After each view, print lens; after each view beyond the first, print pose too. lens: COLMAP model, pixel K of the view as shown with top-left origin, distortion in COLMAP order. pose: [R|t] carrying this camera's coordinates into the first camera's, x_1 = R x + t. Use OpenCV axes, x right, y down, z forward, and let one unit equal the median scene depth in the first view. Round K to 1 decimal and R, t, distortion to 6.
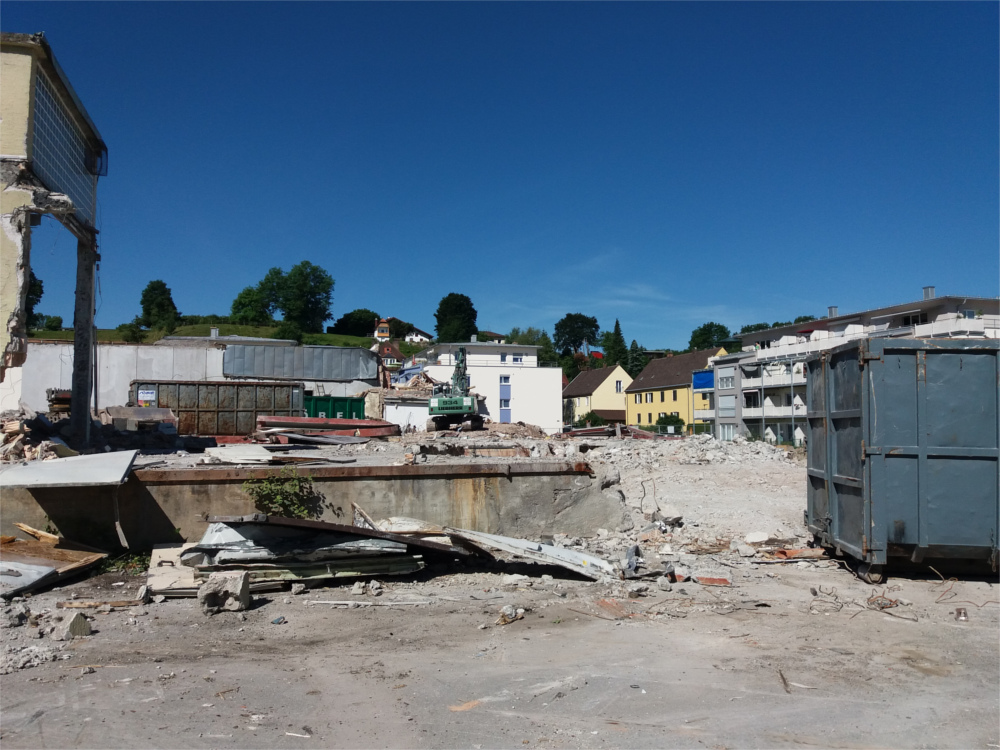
lens RADIAL K [[814.4, 0, 500.0], [0, 814.4, 375.0], [0, 0, 1]] dist [0.037874, -0.076785]
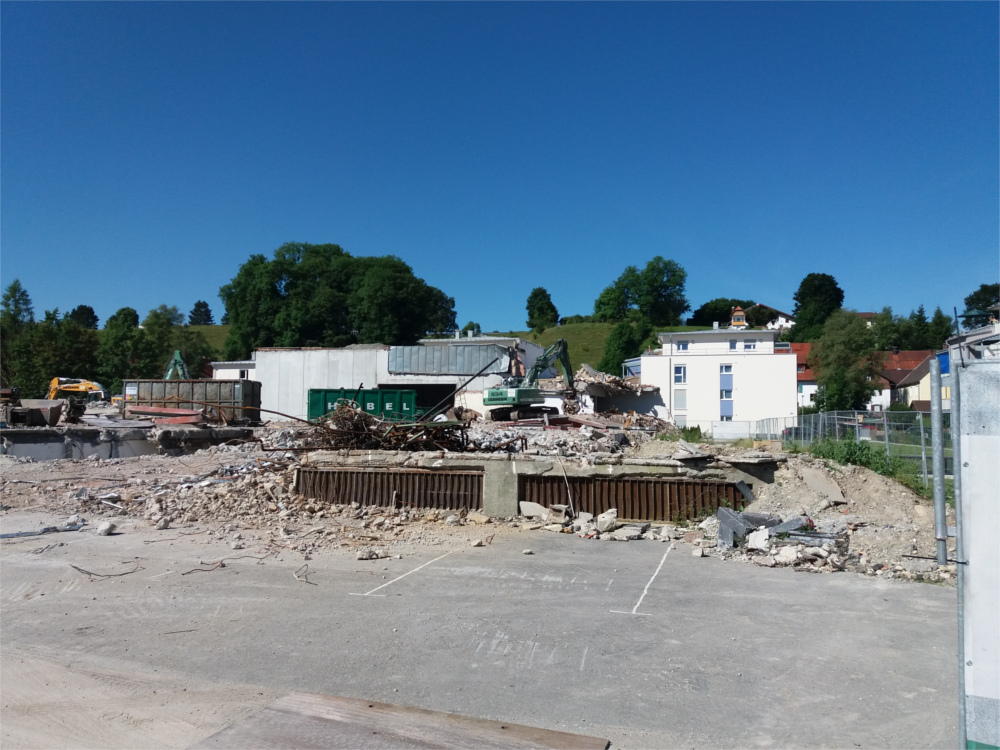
lens RADIAL K [[804.5, 0, 500.0], [0, 804.5, 375.0], [0, 0, 1]] dist [0.231164, -0.352858]
pose [[0.832096, -0.020052, -0.554269, 1.966084], [0.025512, 0.999672, 0.002134, 0.026784], [0.554045, -0.015916, 0.832335, 0.451987]]
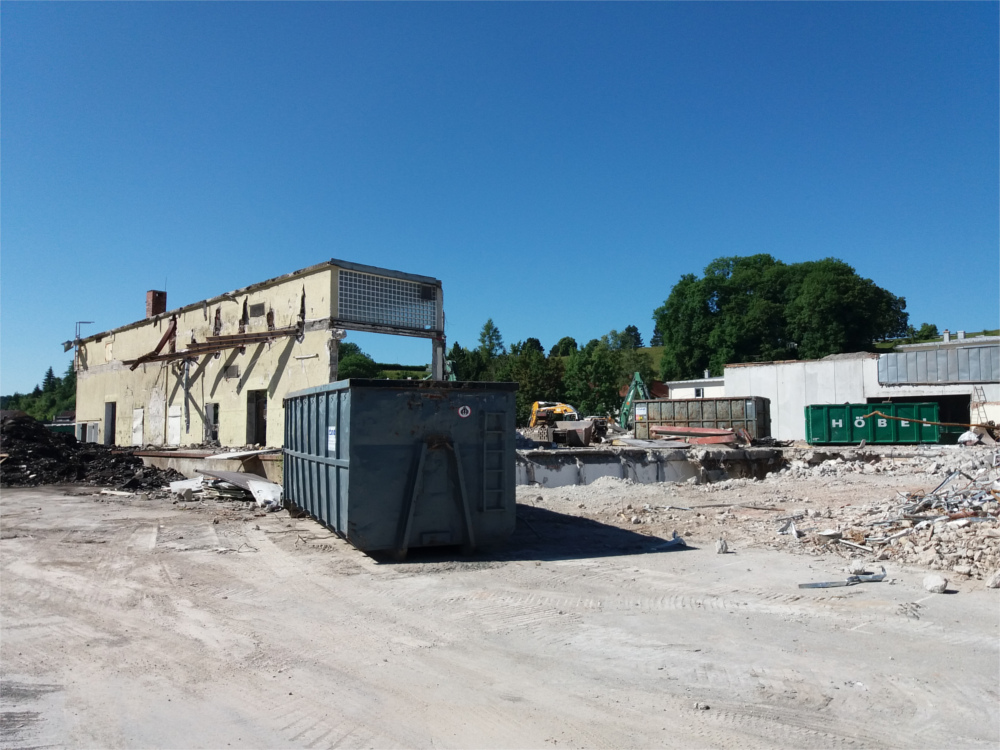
lens RADIAL K [[815.1, 0, 512.2], [0, 815.1, 374.2], [0, 0, 1]] dist [0.129742, -0.236336]
pose [[0.481787, -0.066674, -0.873748, 1.570058], [0.061689, 0.997208, -0.042080, 0.016861], [0.874114, -0.033627, 0.484555, 0.331796]]
